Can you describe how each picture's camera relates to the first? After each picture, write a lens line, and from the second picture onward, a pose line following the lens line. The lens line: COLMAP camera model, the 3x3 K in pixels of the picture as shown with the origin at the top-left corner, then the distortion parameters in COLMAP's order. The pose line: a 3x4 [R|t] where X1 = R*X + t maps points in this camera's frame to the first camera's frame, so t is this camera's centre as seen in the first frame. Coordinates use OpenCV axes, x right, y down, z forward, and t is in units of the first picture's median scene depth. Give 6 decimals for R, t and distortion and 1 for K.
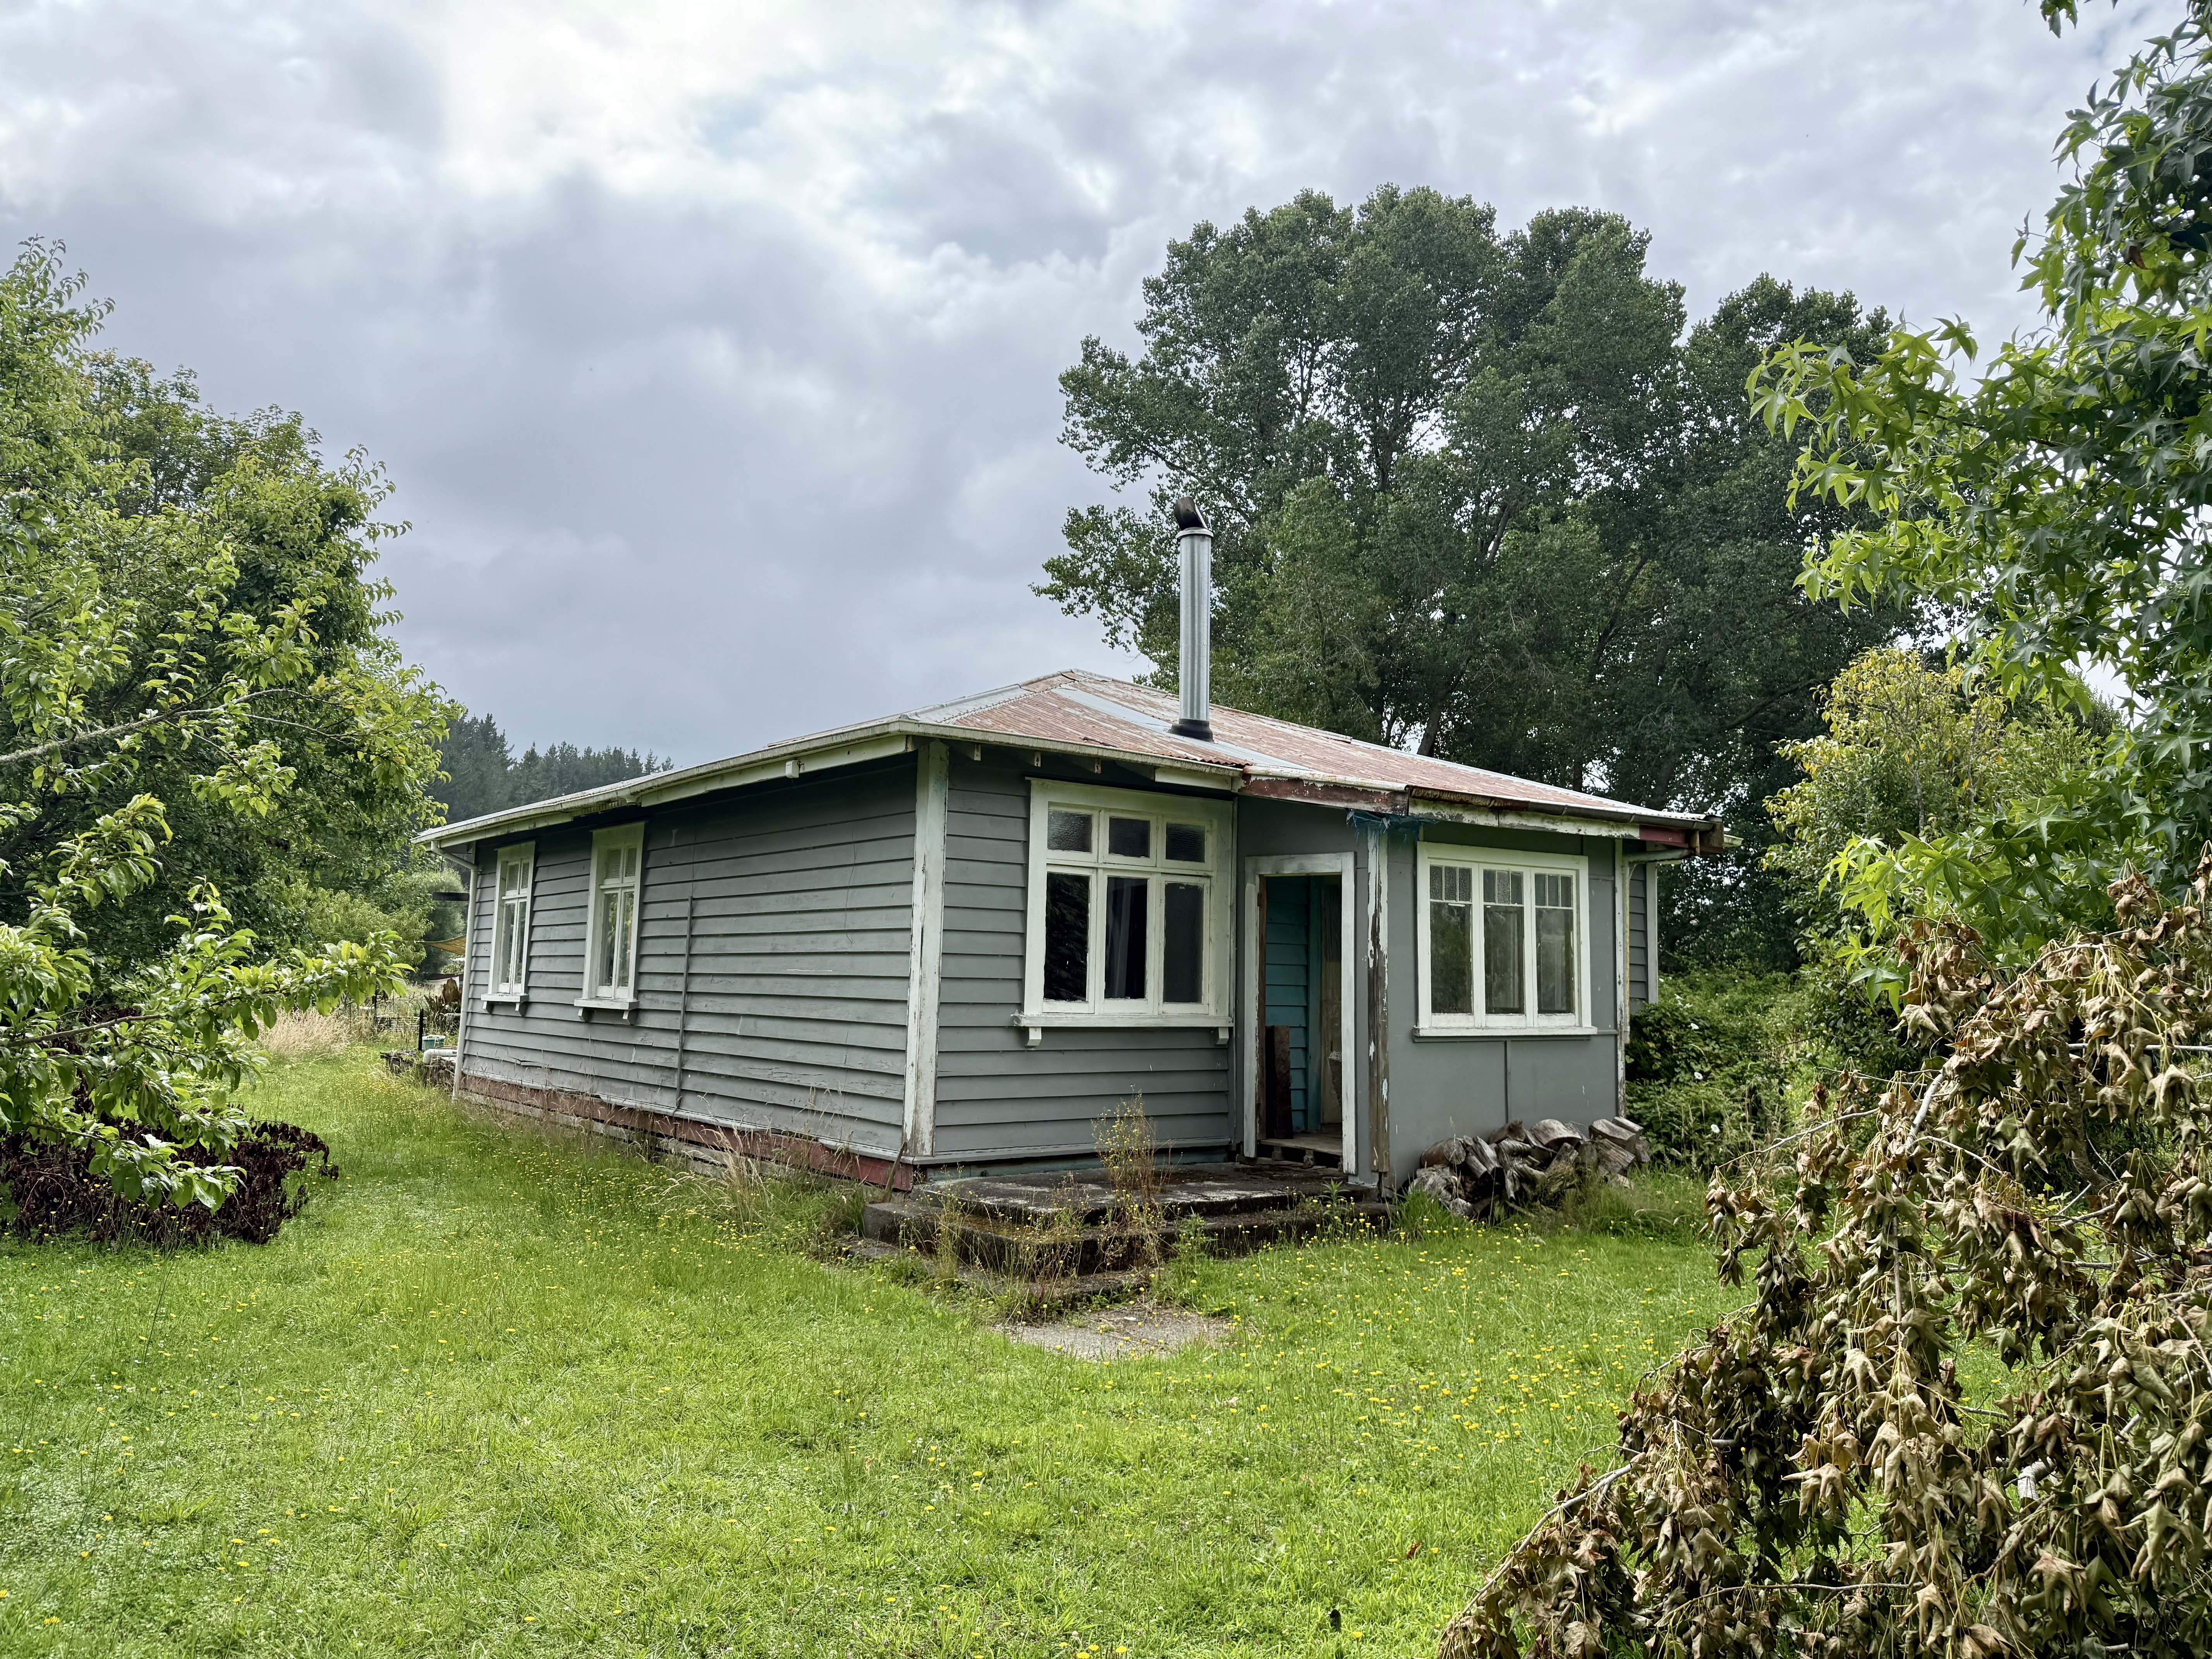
lens RADIAL K [[1510.9, 0, 1106.0], [0, 1510.9, 829.5], [0, 0, 1]] dist [0.121238, -0.200862]
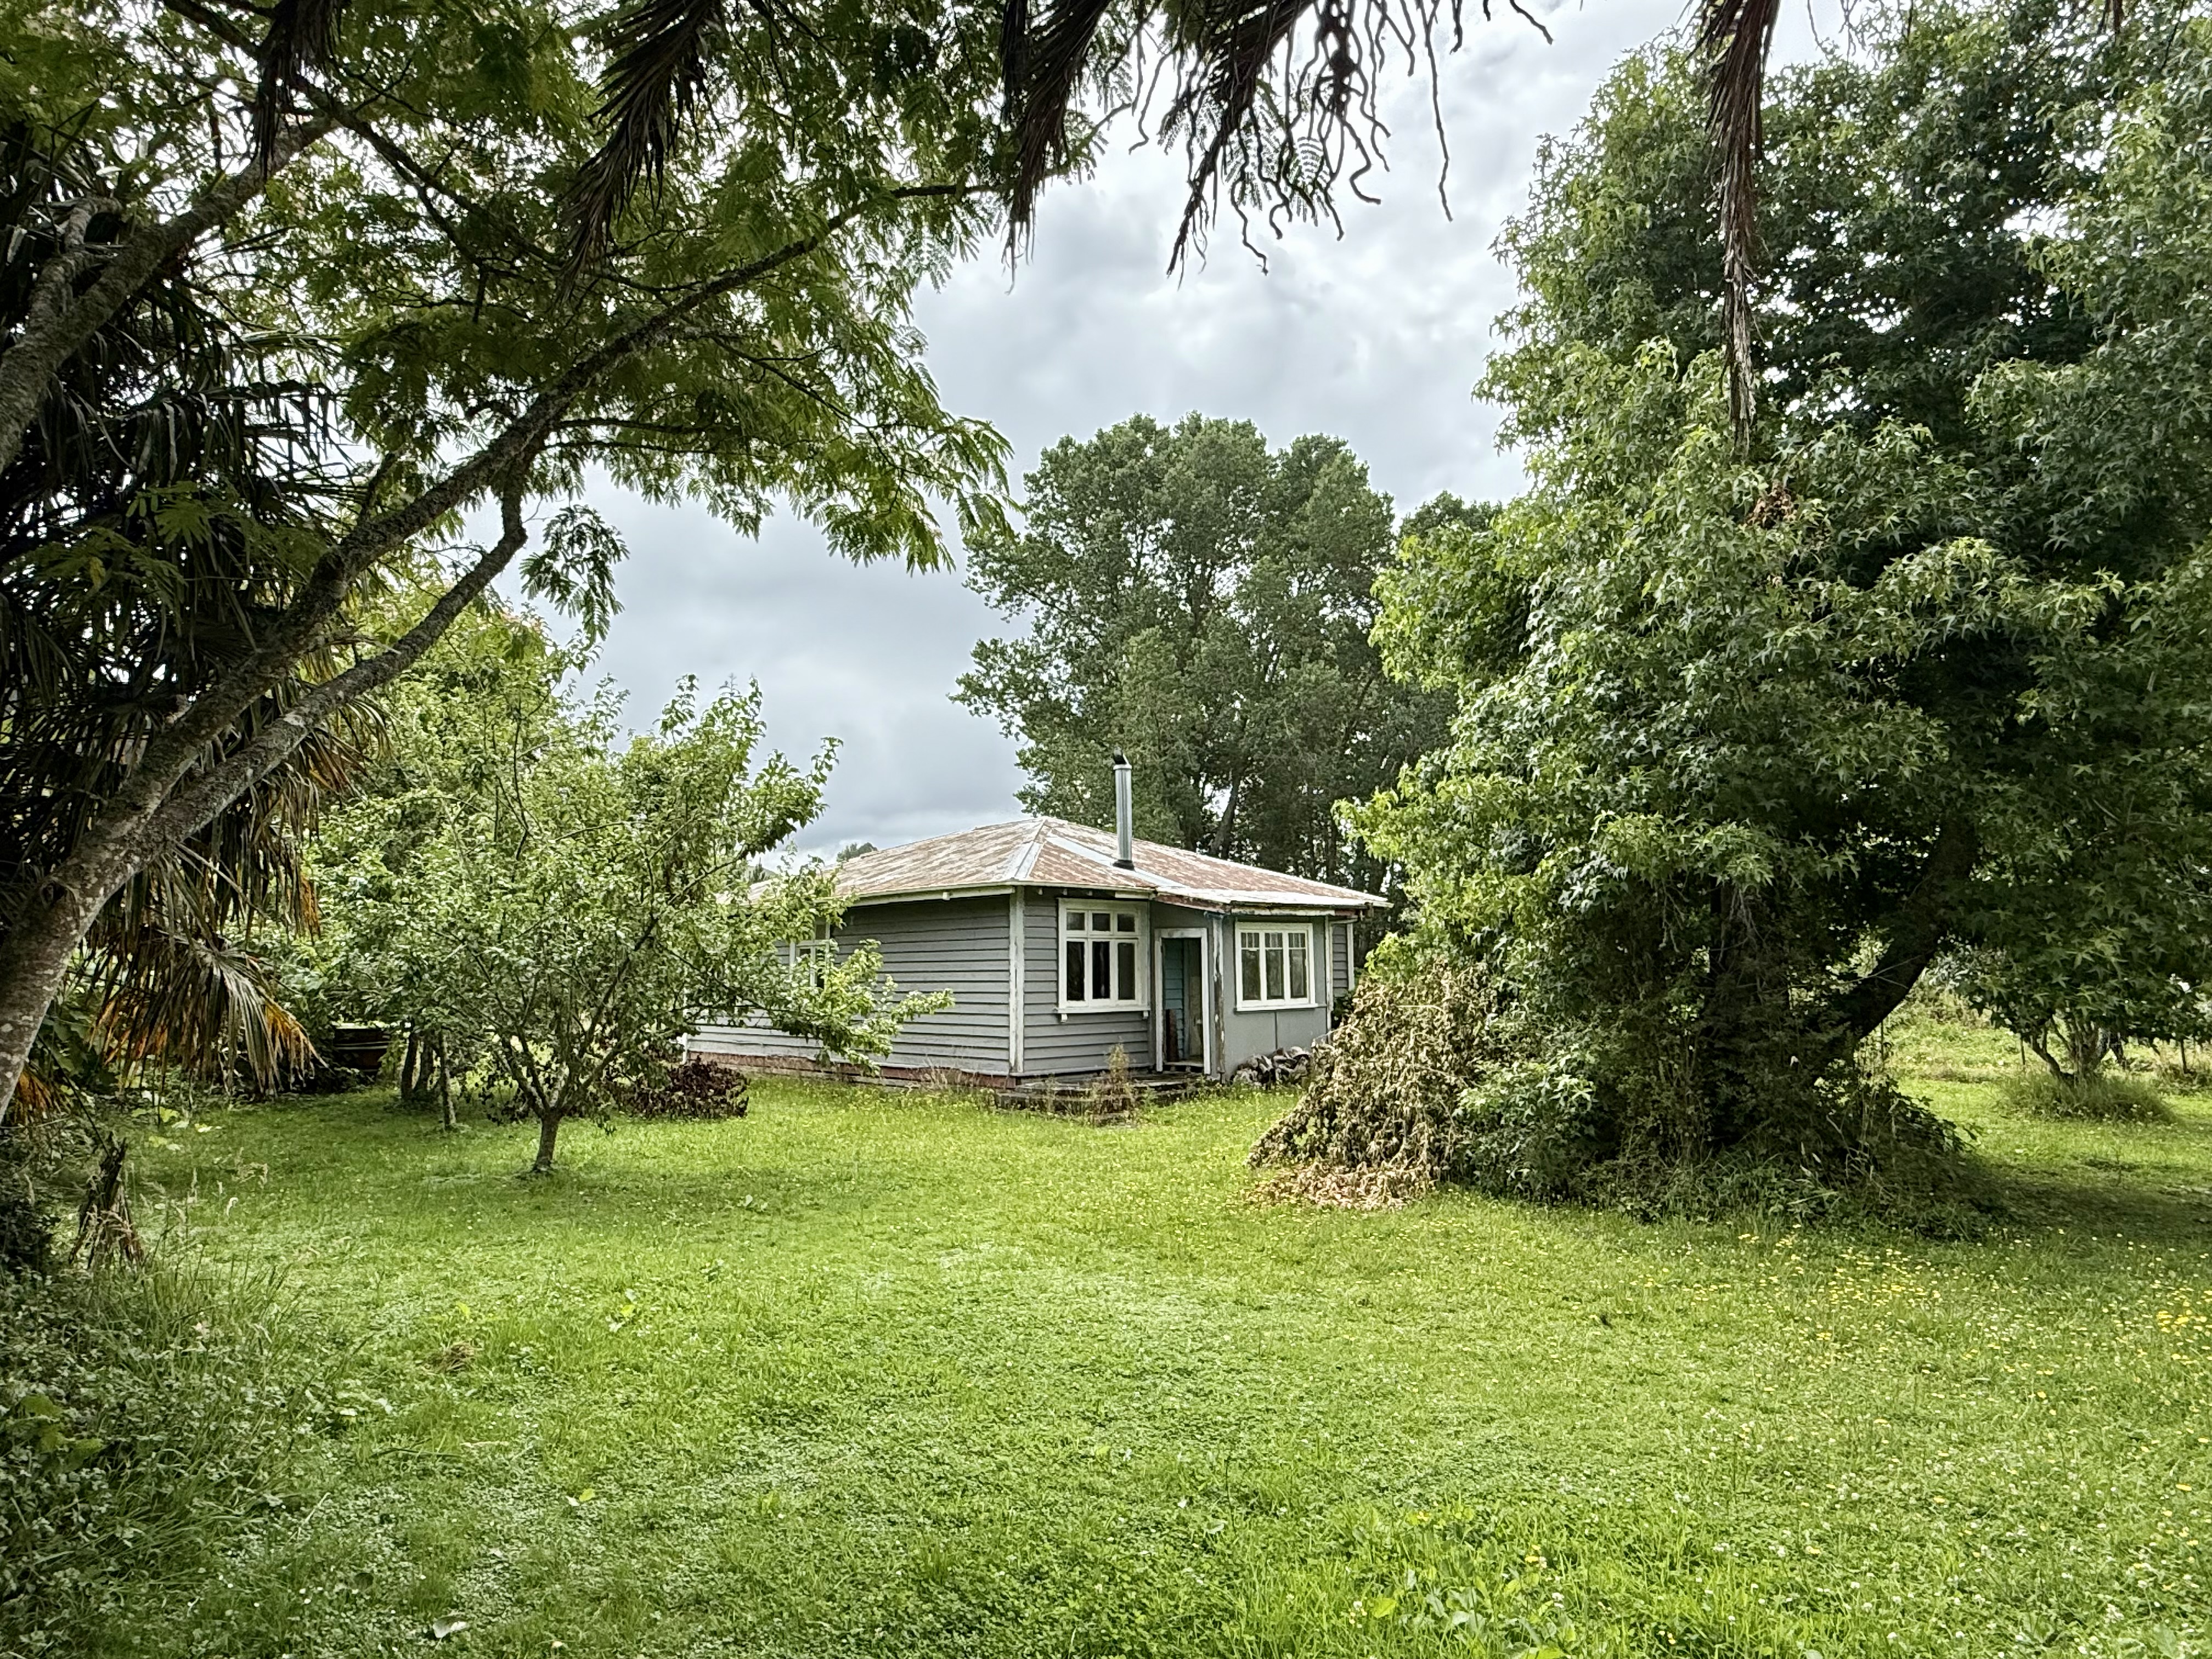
lens RADIAL K [[1296.4, 0, 1106.0], [0, 1296.4, 829.5], [0, 0, 1]] dist [-0.000587, -0.000311]
pose [[0.993327, -0.017104, 0.114056, -0.180008], [0.018047, 0.999811, -0.007238, -0.109661], [-0.113910, 0.009248, 0.993448, -0.789890]]
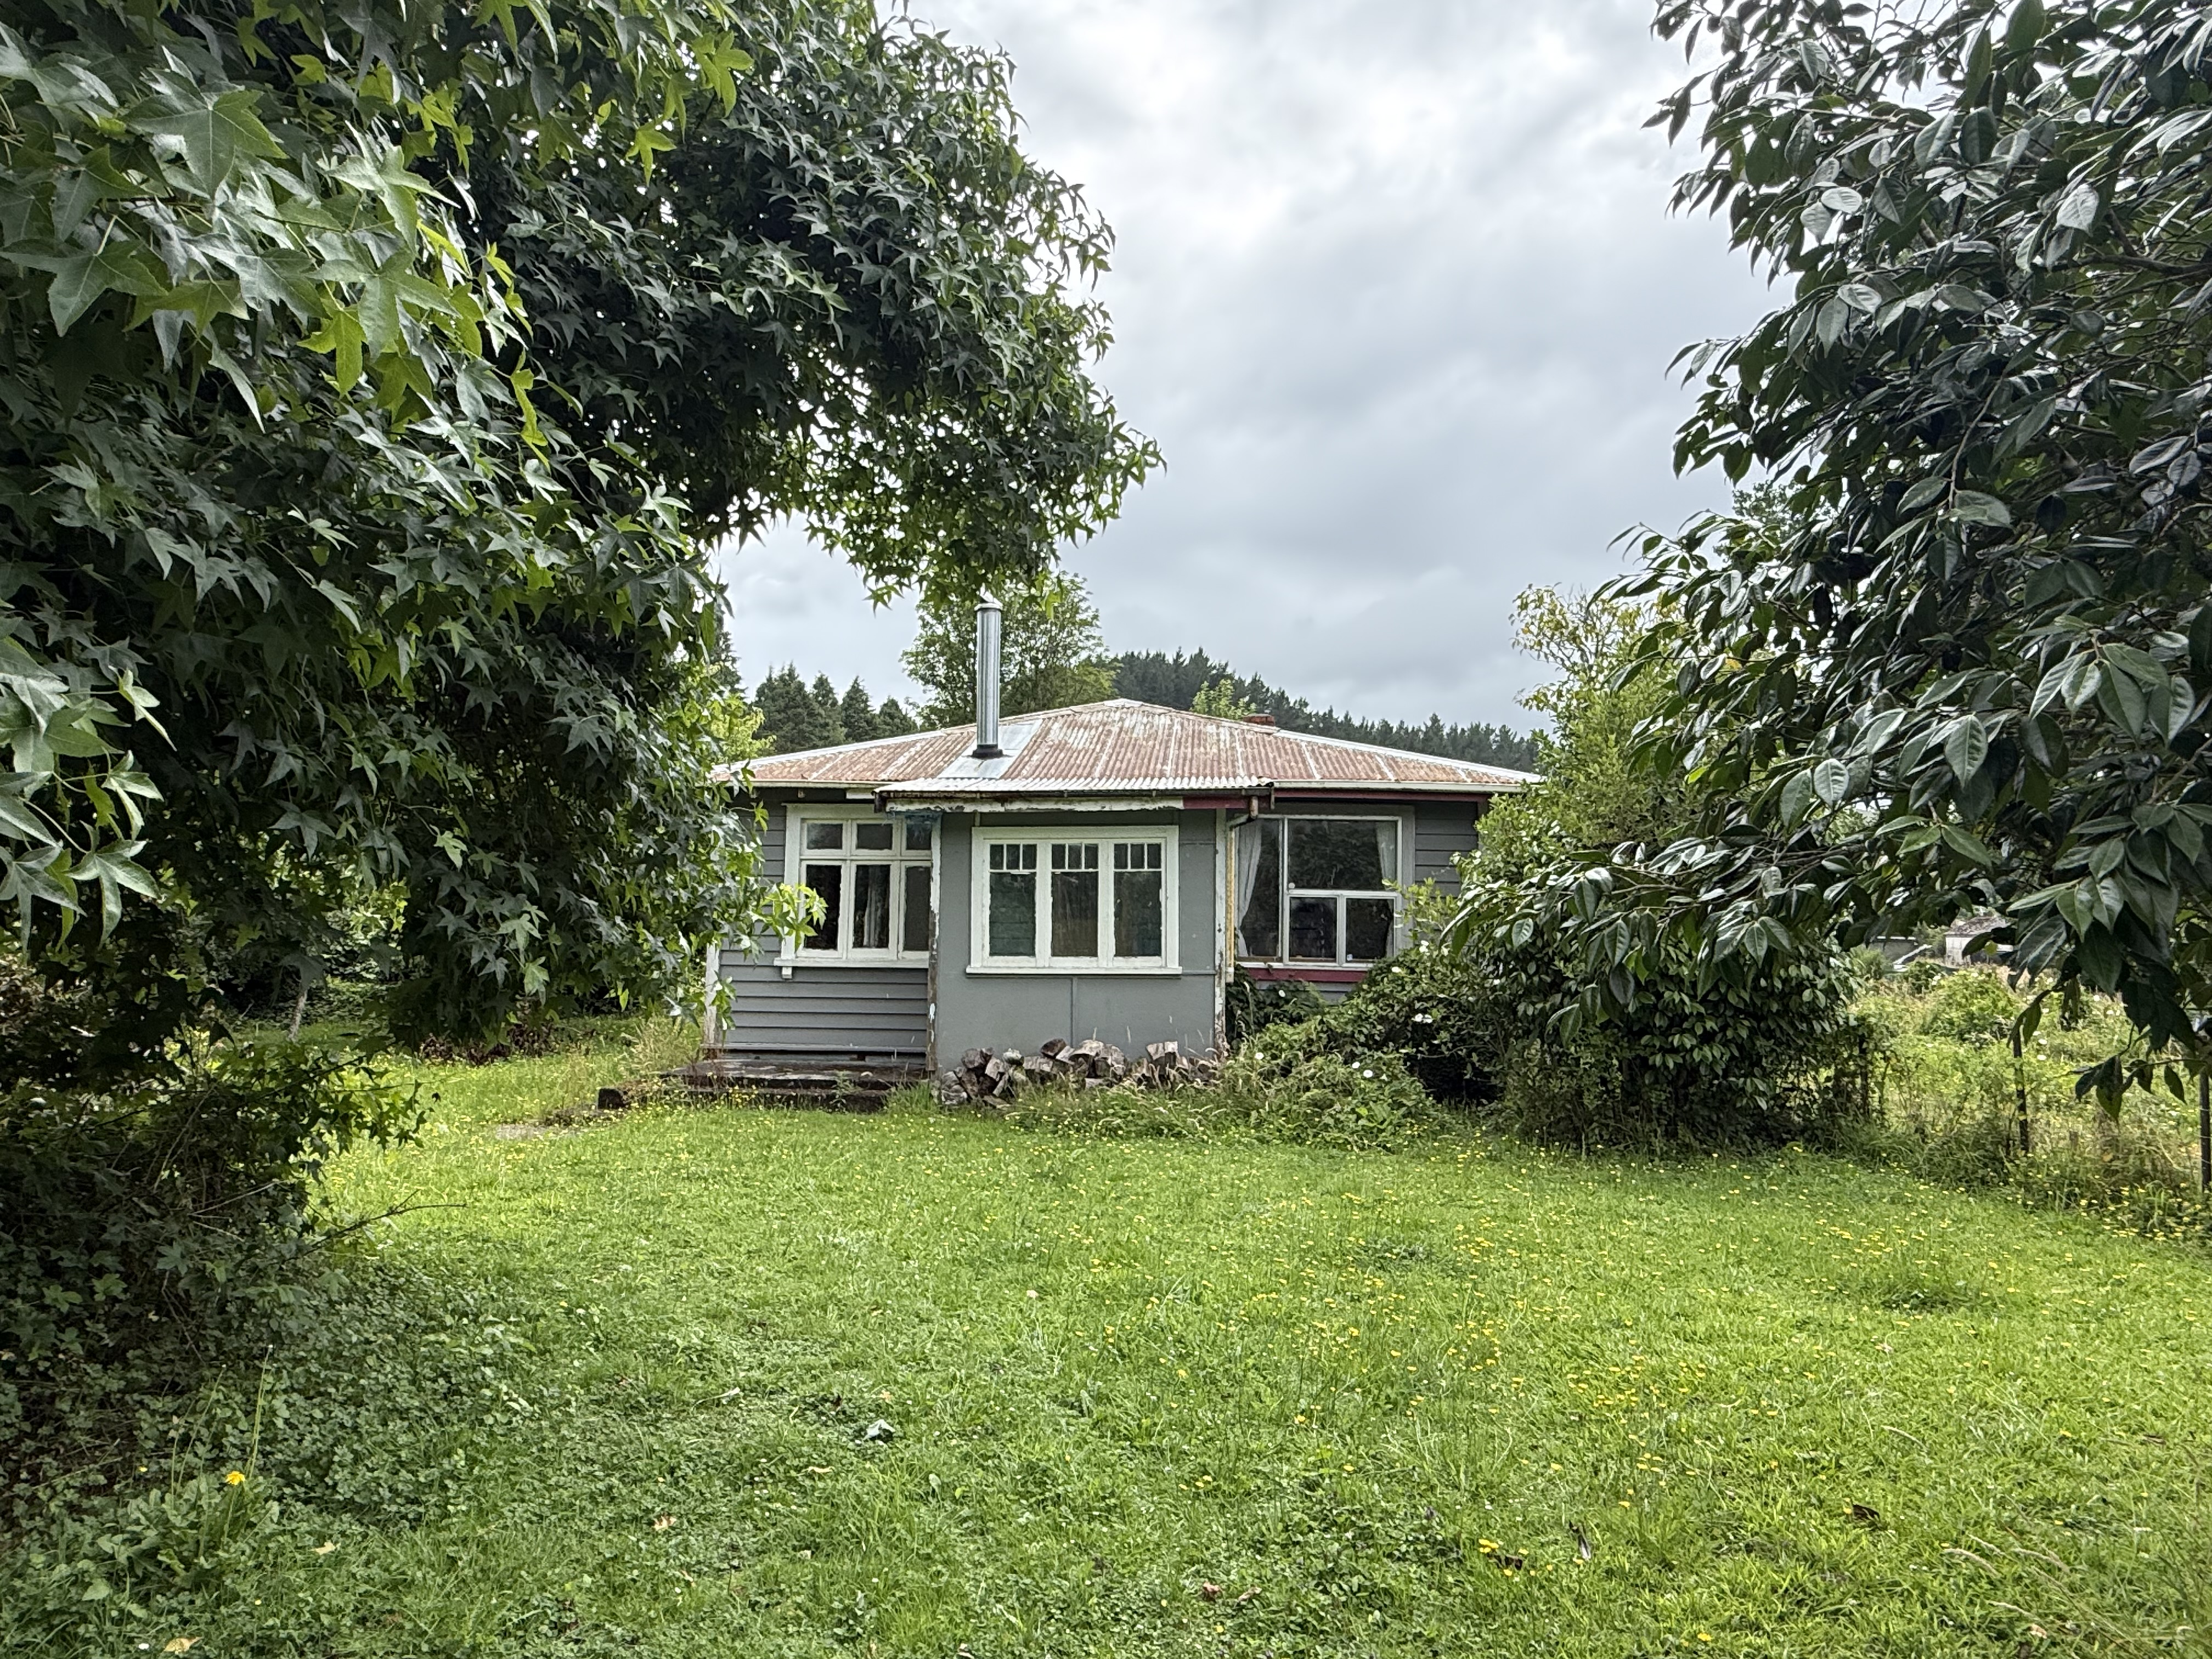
lens RADIAL K [[1296.4, 0, 1106.0], [0, 1296.4, 829.5], [0, 0, 1]] dist [-0.000587, -0.000311]
pose [[0.754551, -0.068340, -0.652673, 0.982096], [0.070479, 0.997249, -0.022940, 0.041938], [0.652445, -0.028691, 0.757292, 0.204485]]
